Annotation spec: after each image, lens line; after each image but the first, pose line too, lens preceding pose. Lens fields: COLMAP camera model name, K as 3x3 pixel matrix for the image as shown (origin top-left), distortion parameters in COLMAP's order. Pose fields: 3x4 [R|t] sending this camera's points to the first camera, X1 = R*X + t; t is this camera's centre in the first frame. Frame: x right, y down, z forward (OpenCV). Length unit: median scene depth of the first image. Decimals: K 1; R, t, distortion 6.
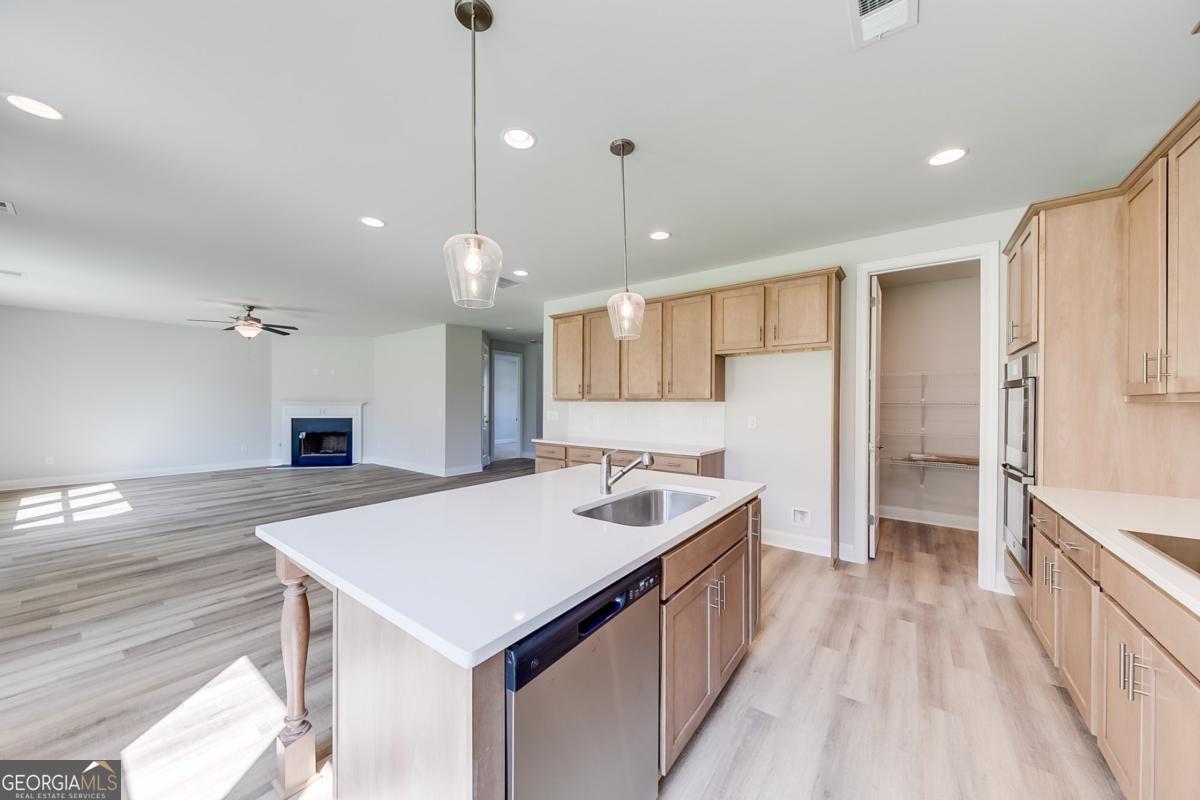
lens RADIAL K [[415.5, 0, 604.4], [0, 415.5, 405.9], [0, 0, 1]] dist [0.009717, -0.000762]
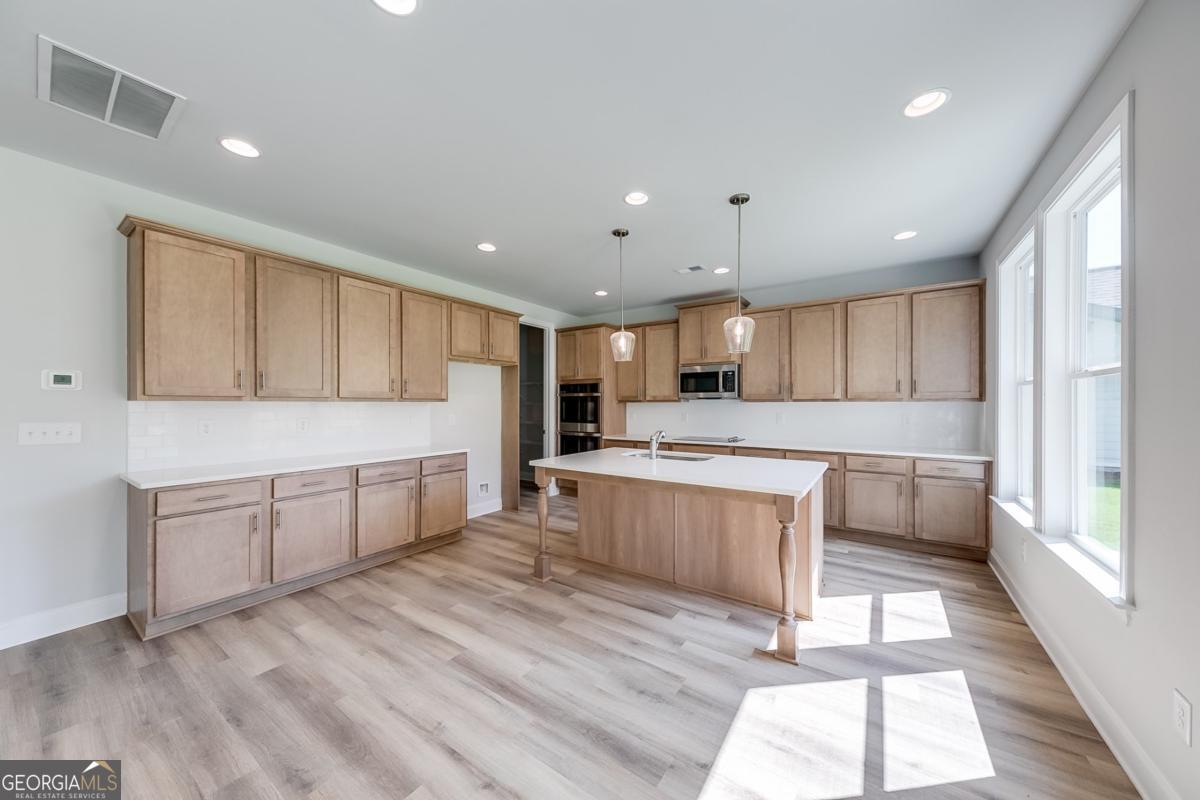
lens RADIAL K [[415.5, 0, 596.4], [0, 415.5, 403.9], [0, 0, 1]] dist [0.009717, -0.000762]
pose [[-0.045699, -0.005407, 0.998941, -0.668730], [0.006173, 0.999965, 0.005695, -0.006539], [-0.998936, 0.006426, -0.045664, 0.533995]]
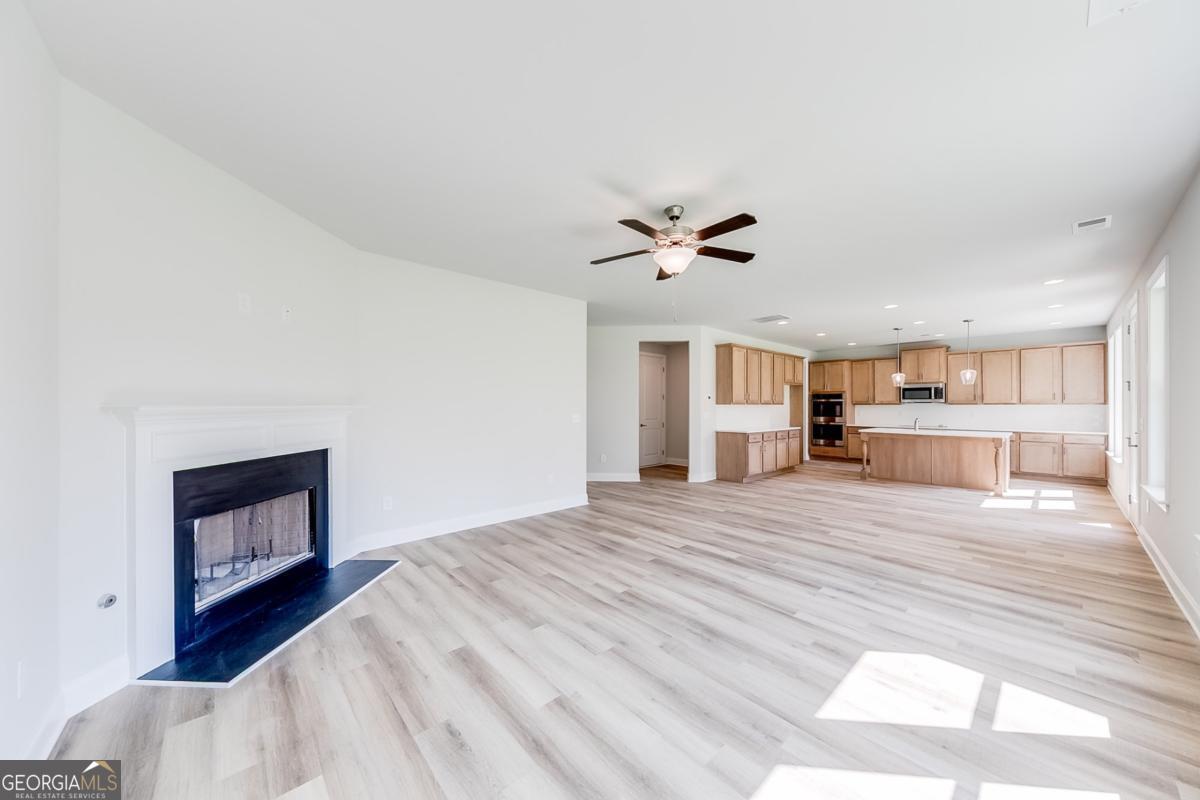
lens RADIAL K [[415.5, 0, 608.0], [0, 415.5, 406.0], [0, 0, 1]] dist [0.009717, -0.000762]
pose [[0.180090, -0.004608, 0.983639, -1.474042], [0.006576, 0.999972, 0.003481, -0.012494], [-0.983628, 0.005841, 0.180115, 1.090233]]
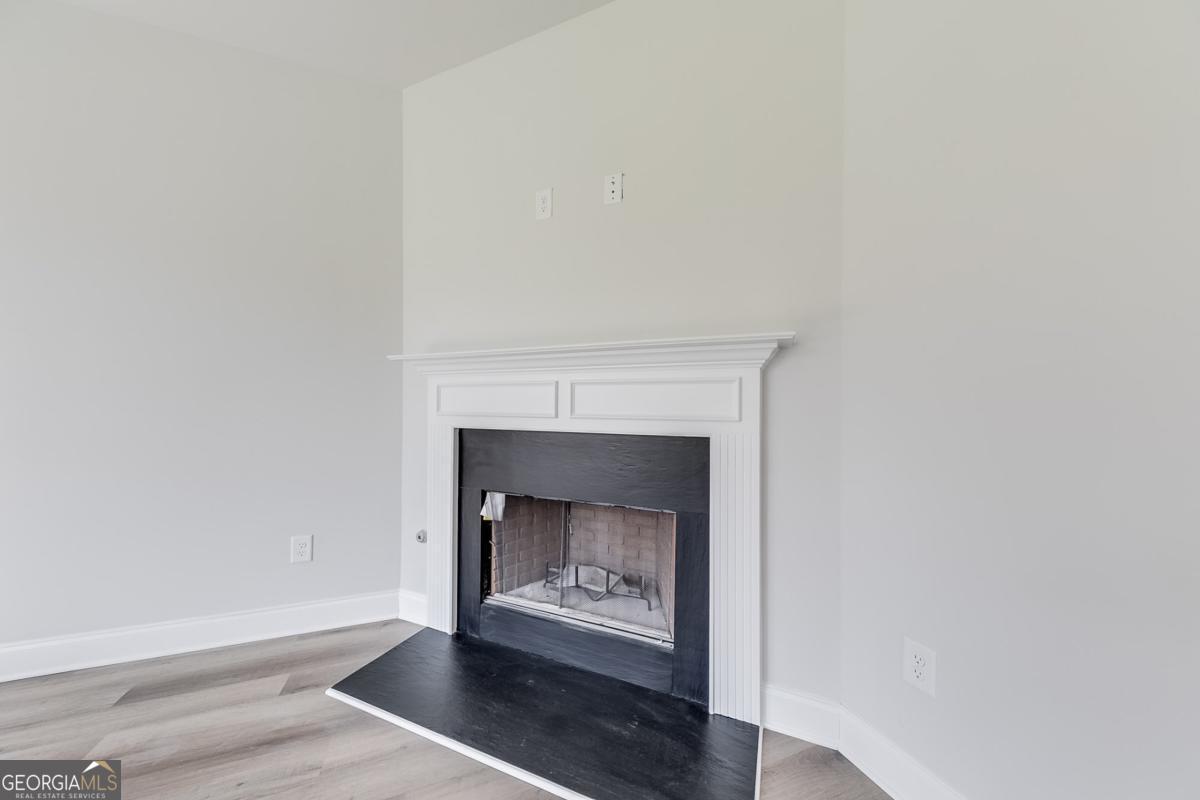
lens RADIAL K [[415.5, 0, 601.7], [0, 415.5, 399.6], [0, 0, 1]] dist [0.009717, -0.000762]
pose [[0.842340, -0.000049, -0.538946, -0.871457], [-0.007057, 0.999913, -0.011120, 0.025525], [0.538900, 0.013170, 0.842267, 1.323933]]
